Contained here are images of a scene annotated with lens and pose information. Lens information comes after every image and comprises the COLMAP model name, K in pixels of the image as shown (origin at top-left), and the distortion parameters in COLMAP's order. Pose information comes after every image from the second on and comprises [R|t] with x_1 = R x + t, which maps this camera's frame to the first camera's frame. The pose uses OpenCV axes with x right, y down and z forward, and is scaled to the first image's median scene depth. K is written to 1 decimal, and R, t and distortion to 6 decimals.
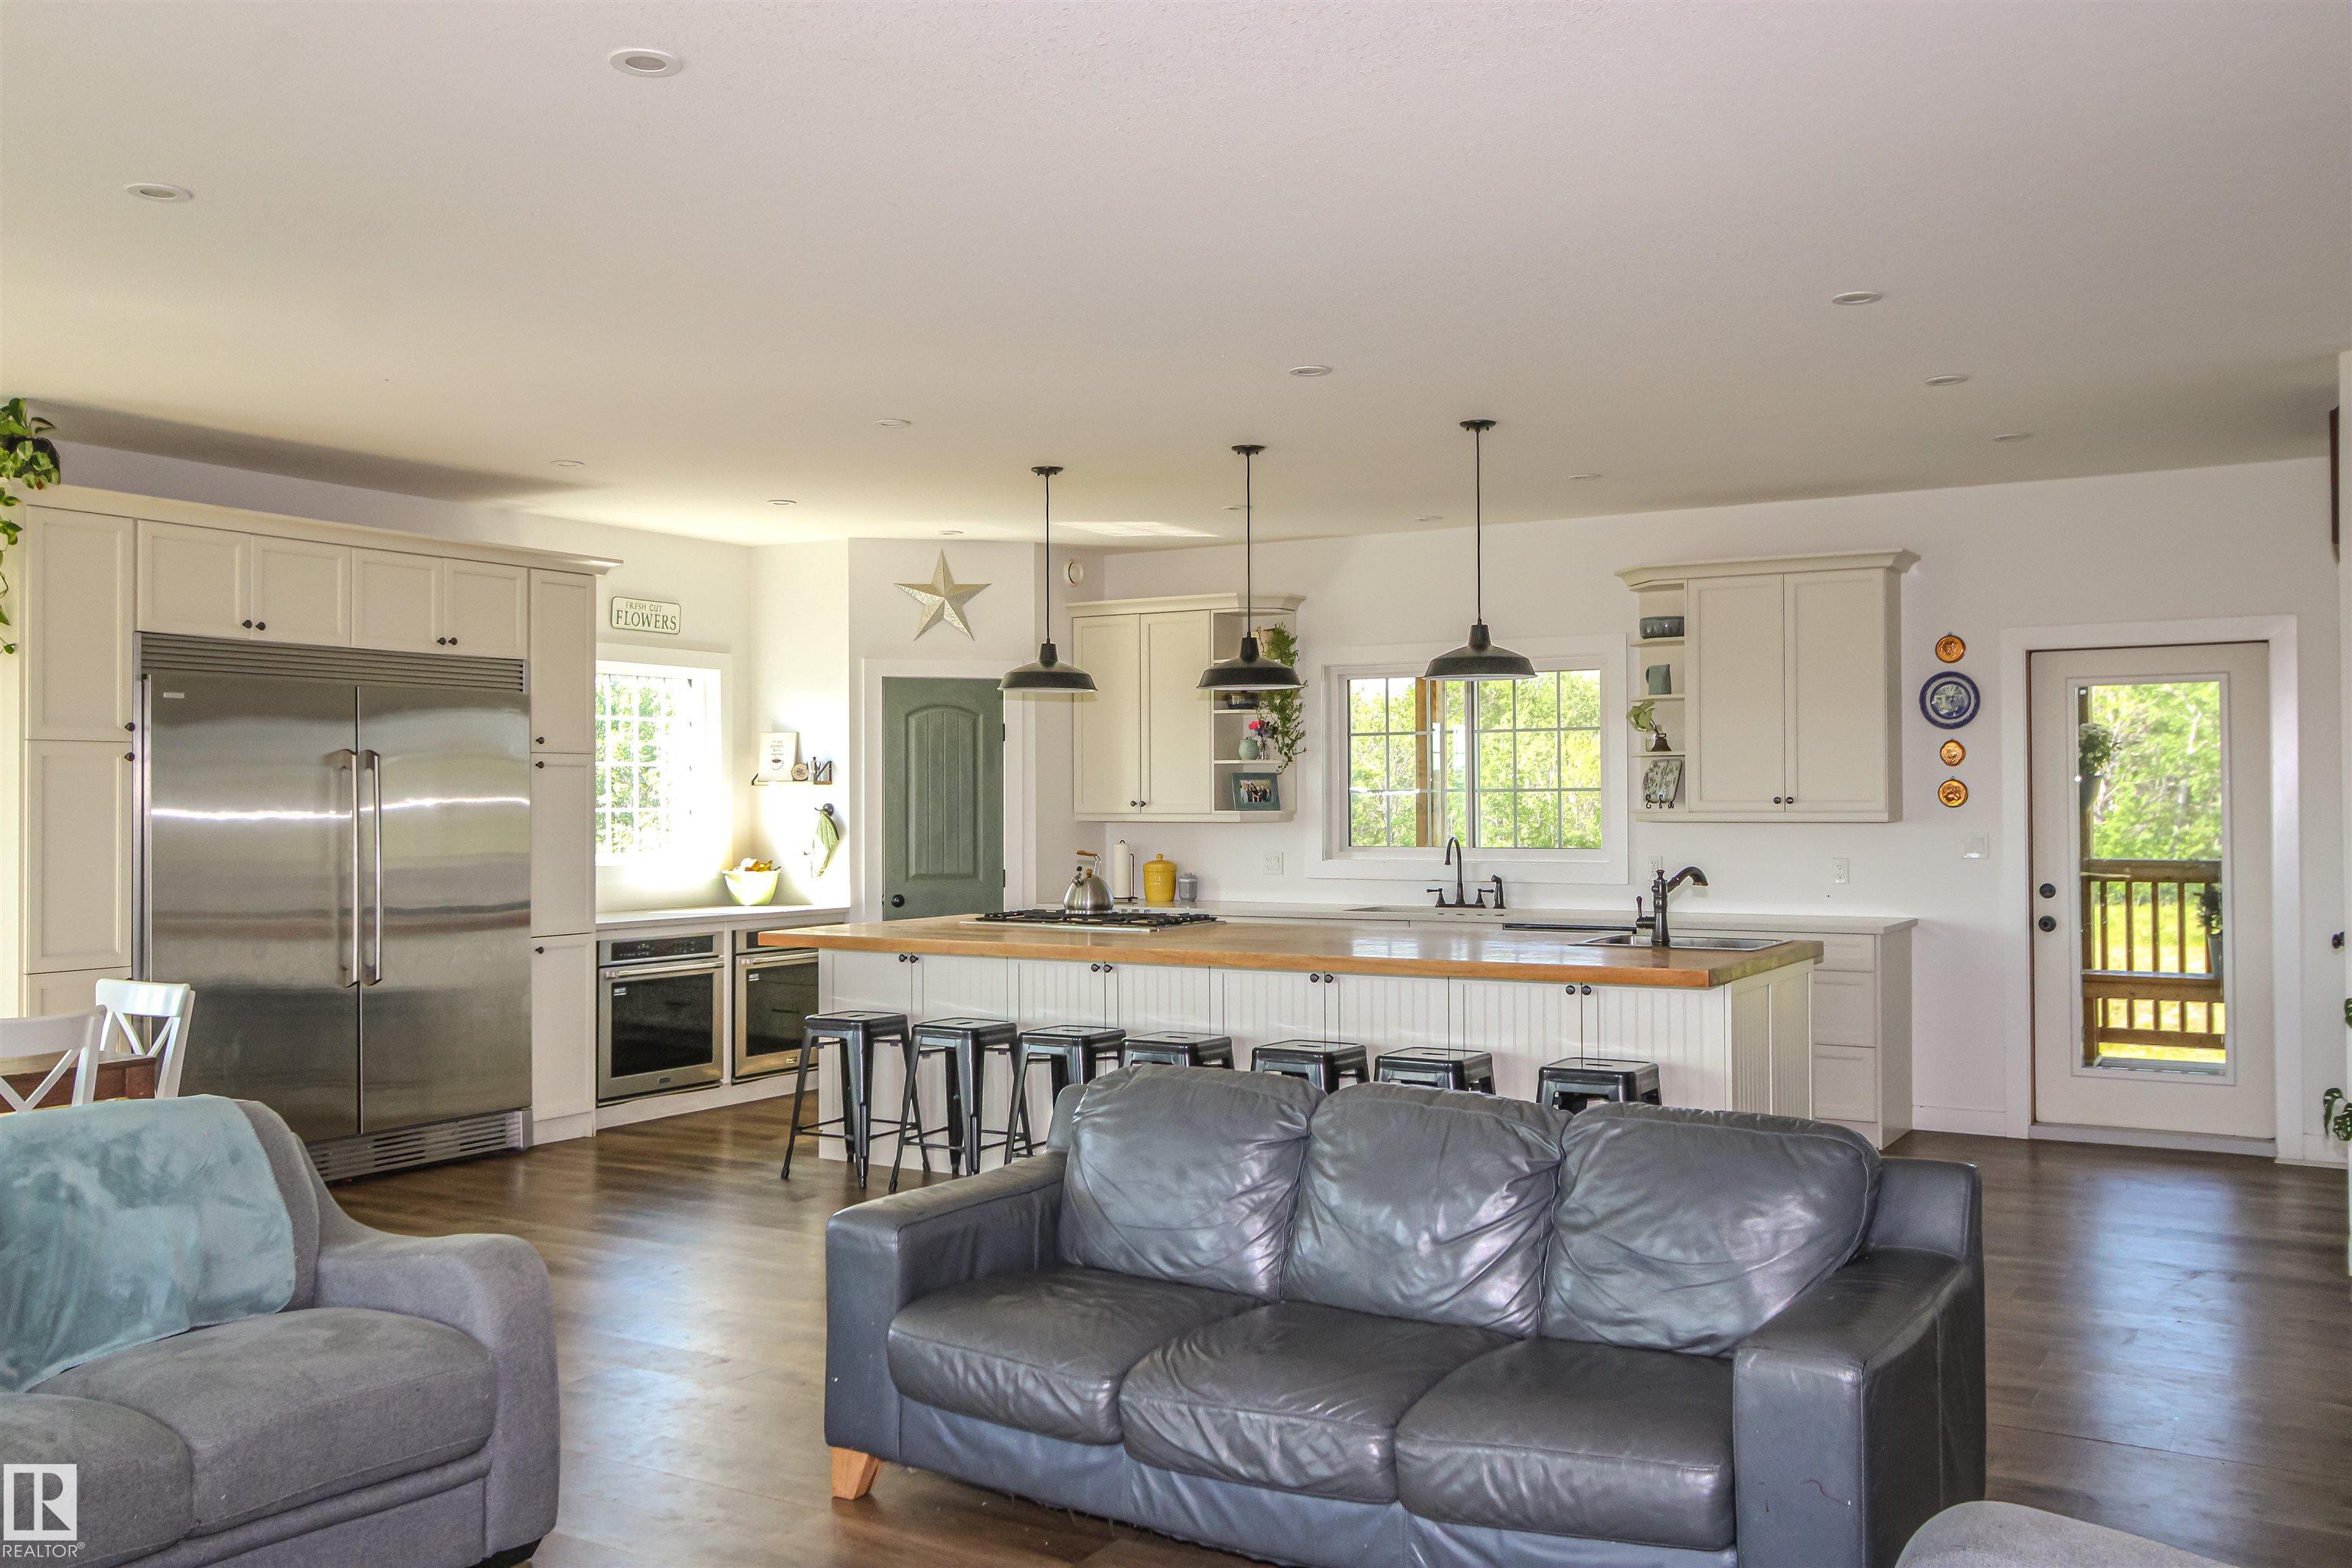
lens RADIAL K [[2045.3, 0, 1176.0], [0, 2045.3, 784.0], [0, 0, 1]] dist [0.005446, 0.009410]
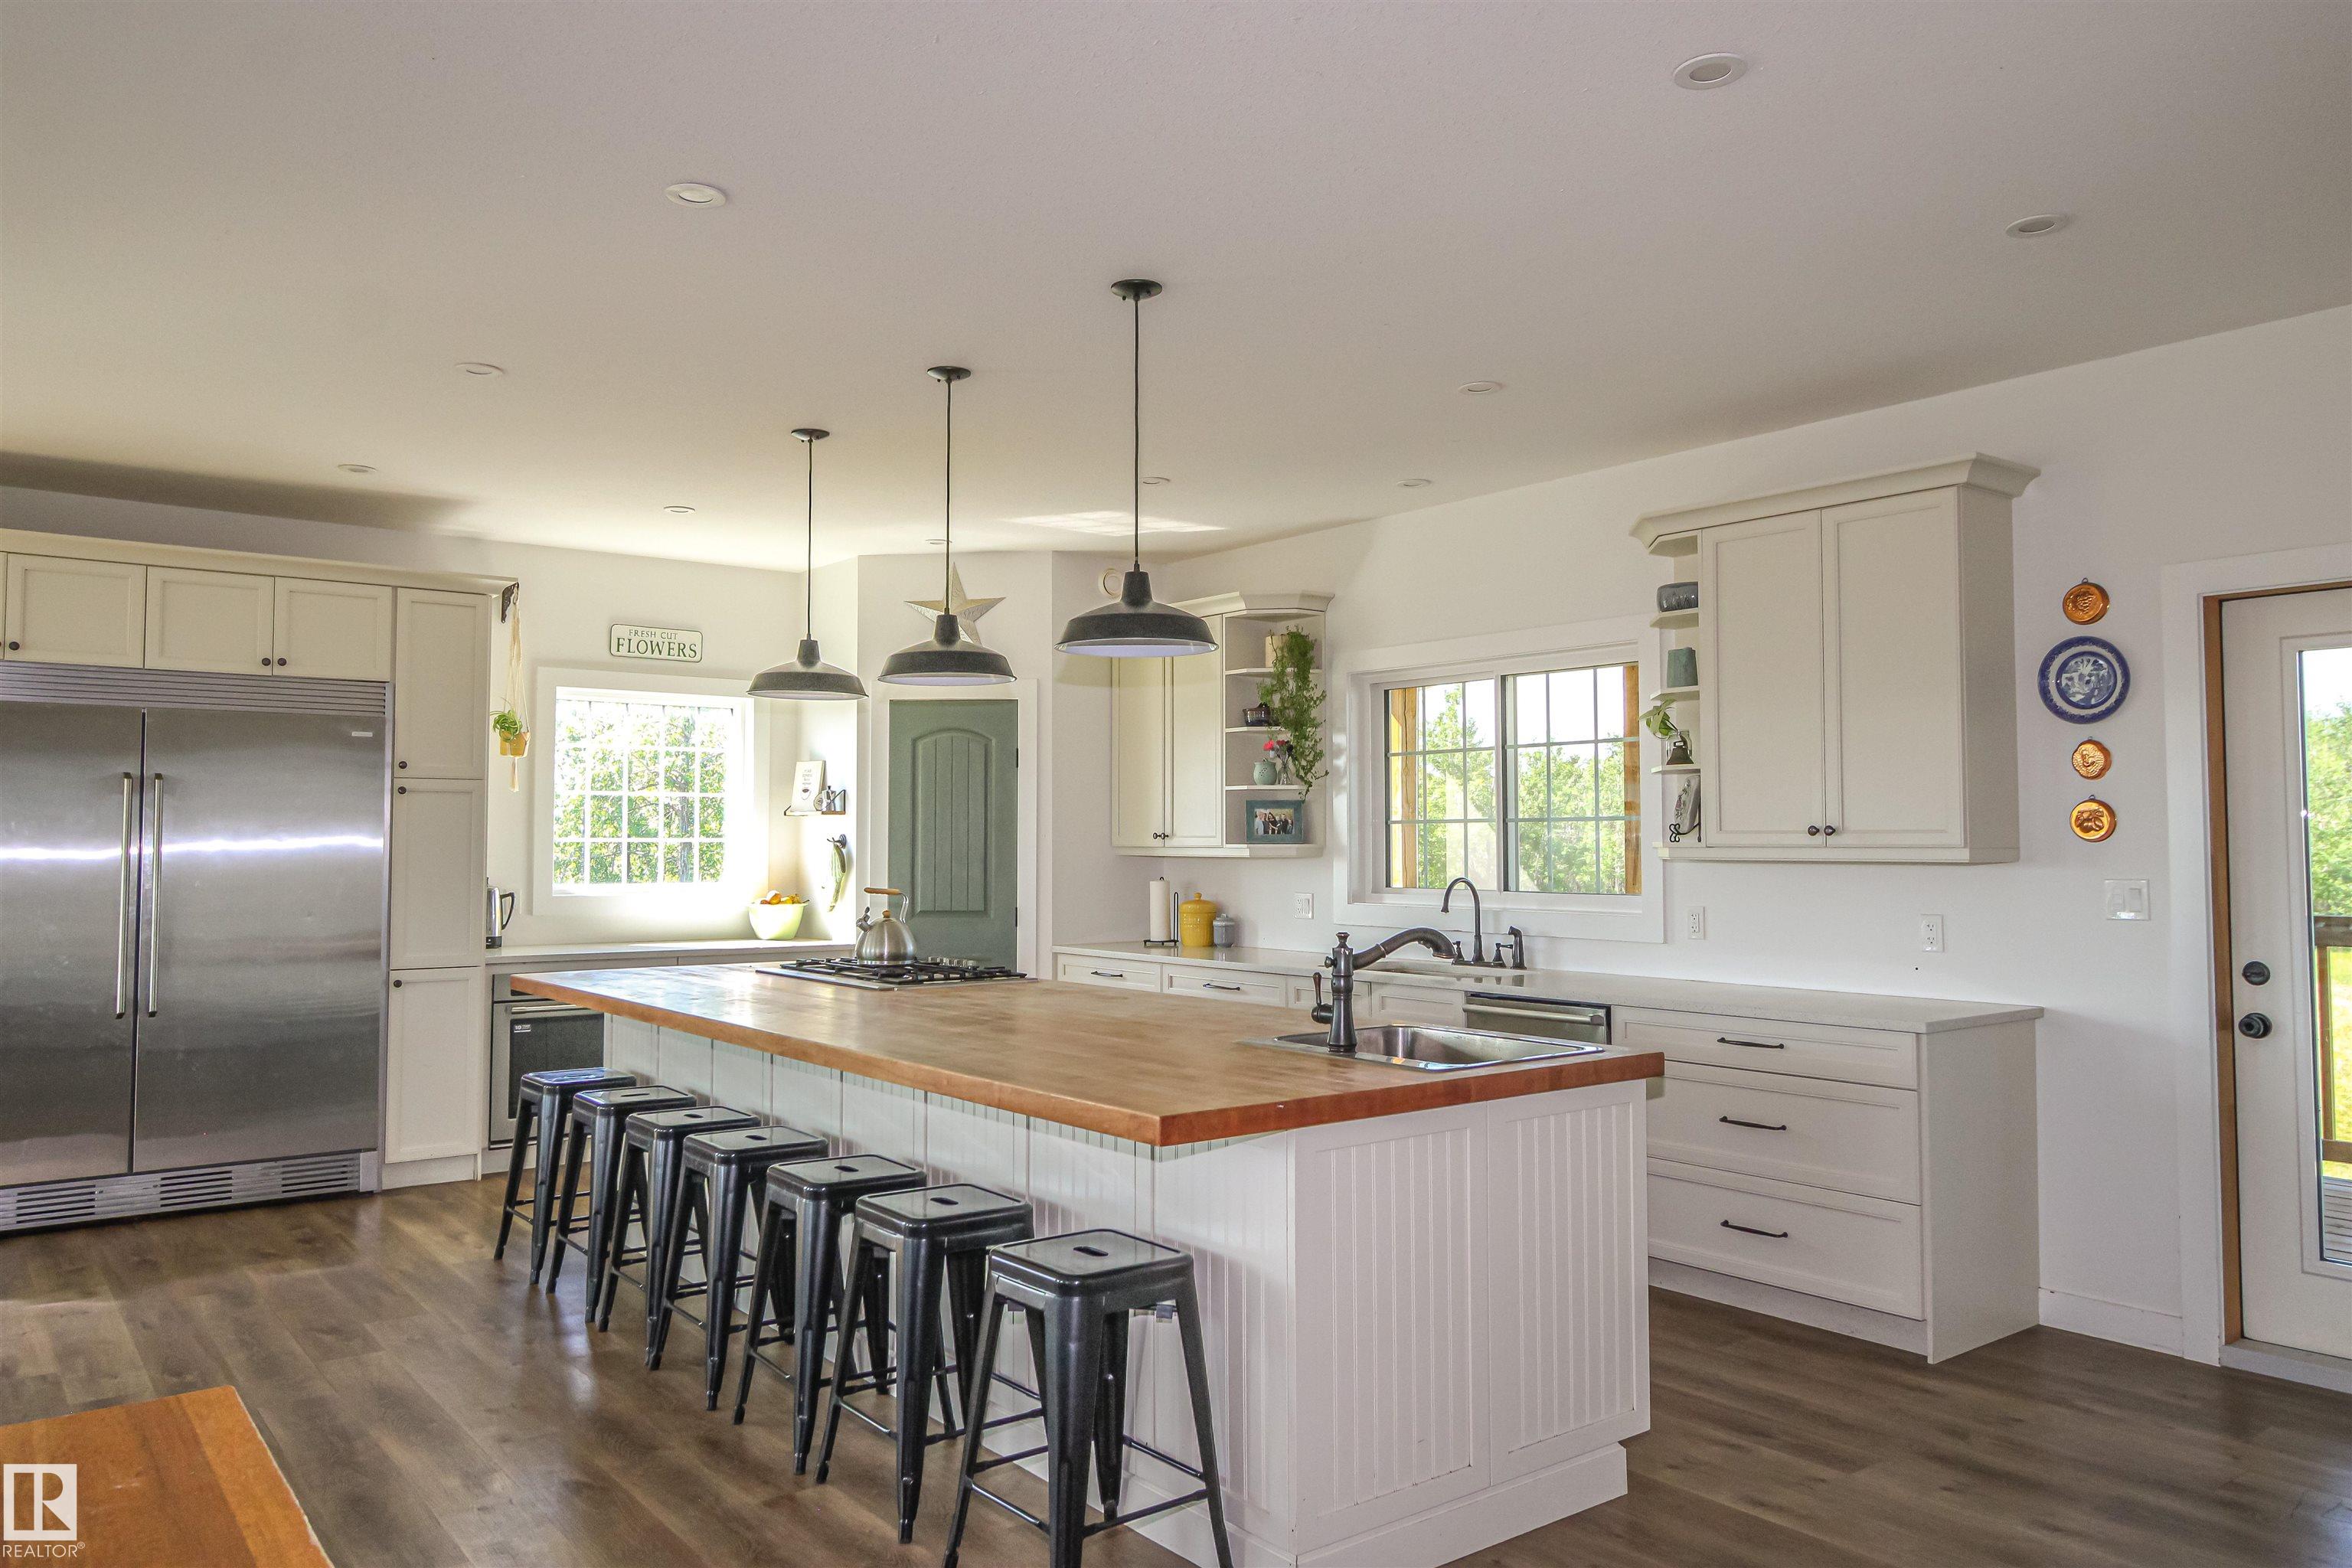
lens RADIAL K [[1658.5, 0, 1167.9], [0, 1658.5, 781.1], [0, 0, 1]] dist [-0.006518, -0.001709]
pose [[0.930509, -0.008872, -0.366161, 0.277904], [-0.001526, 0.999604, -0.028099, 0.006828], [0.366265, 0.026705, 0.930127, 0.366481]]
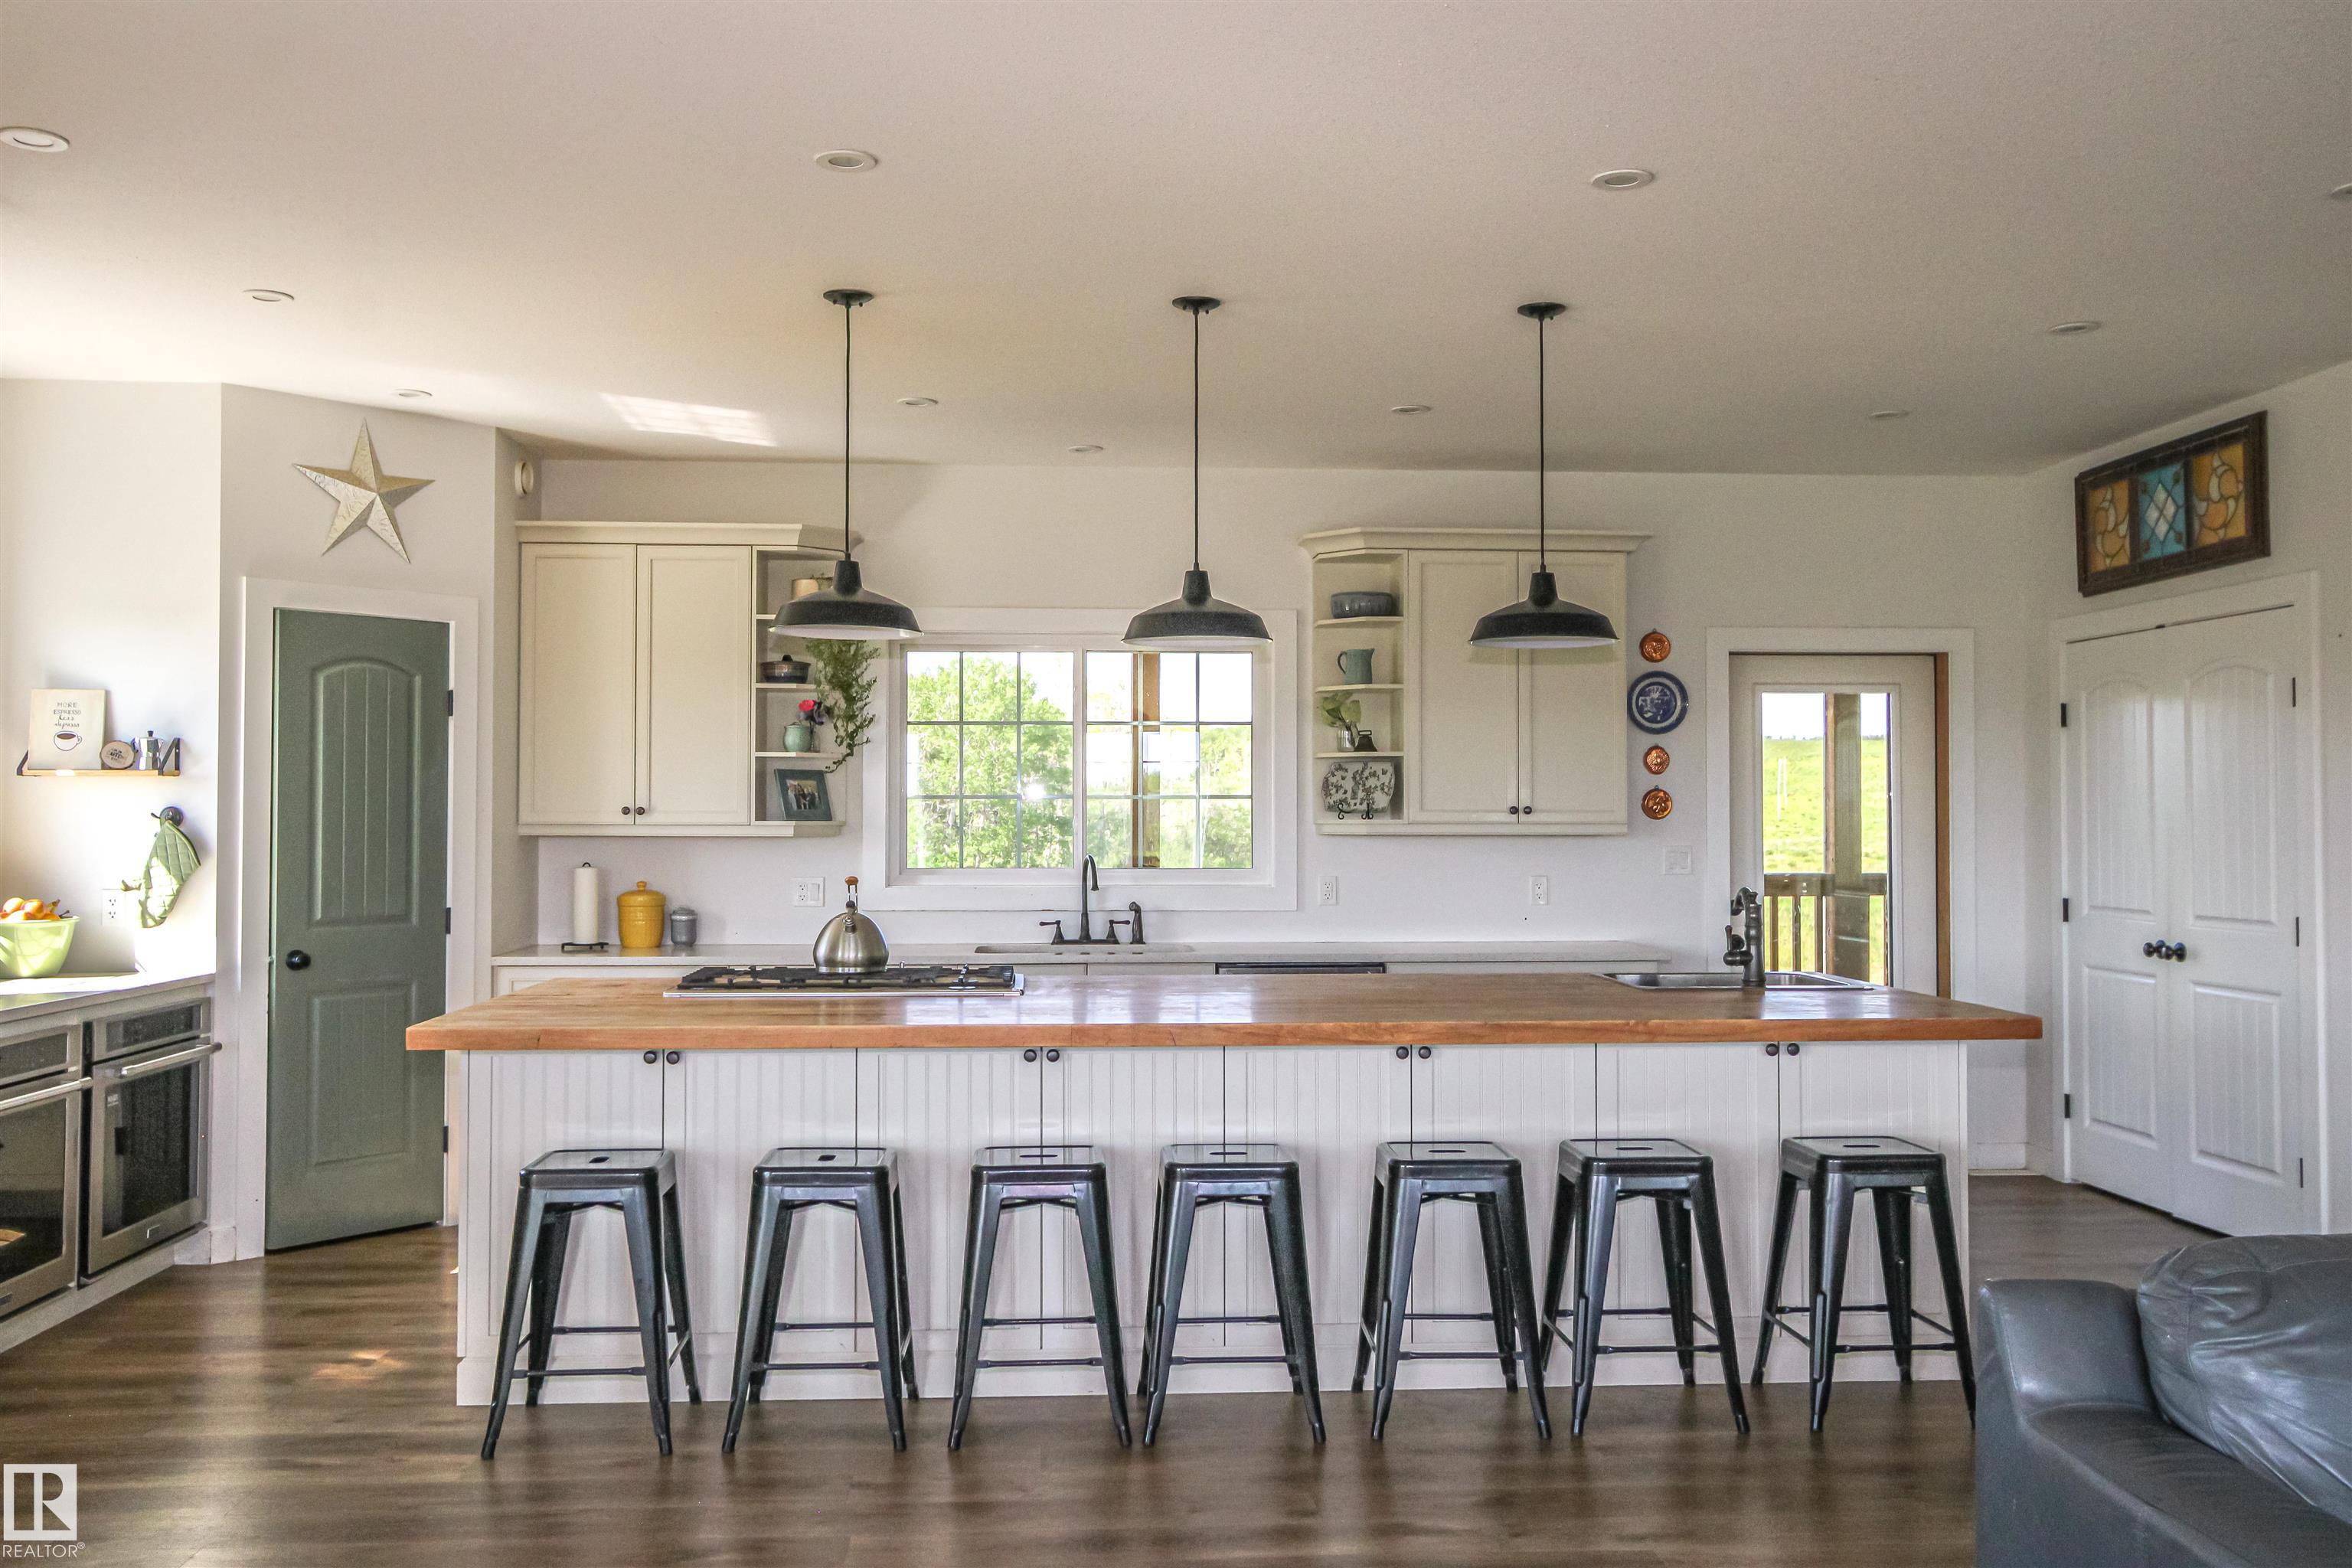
lens RADIAL K [[2045.3, 0, 1176.0], [0, 2045.3, 784.0], [0, 0, 1]] dist [0.005446, 0.009410]
pose [[0.817657, 0.014674, 0.575519, -0.304119], [-0.008713, 0.999876, -0.013116, 0.008880], [-0.575640, 0.005710, 0.817684, 0.347939]]
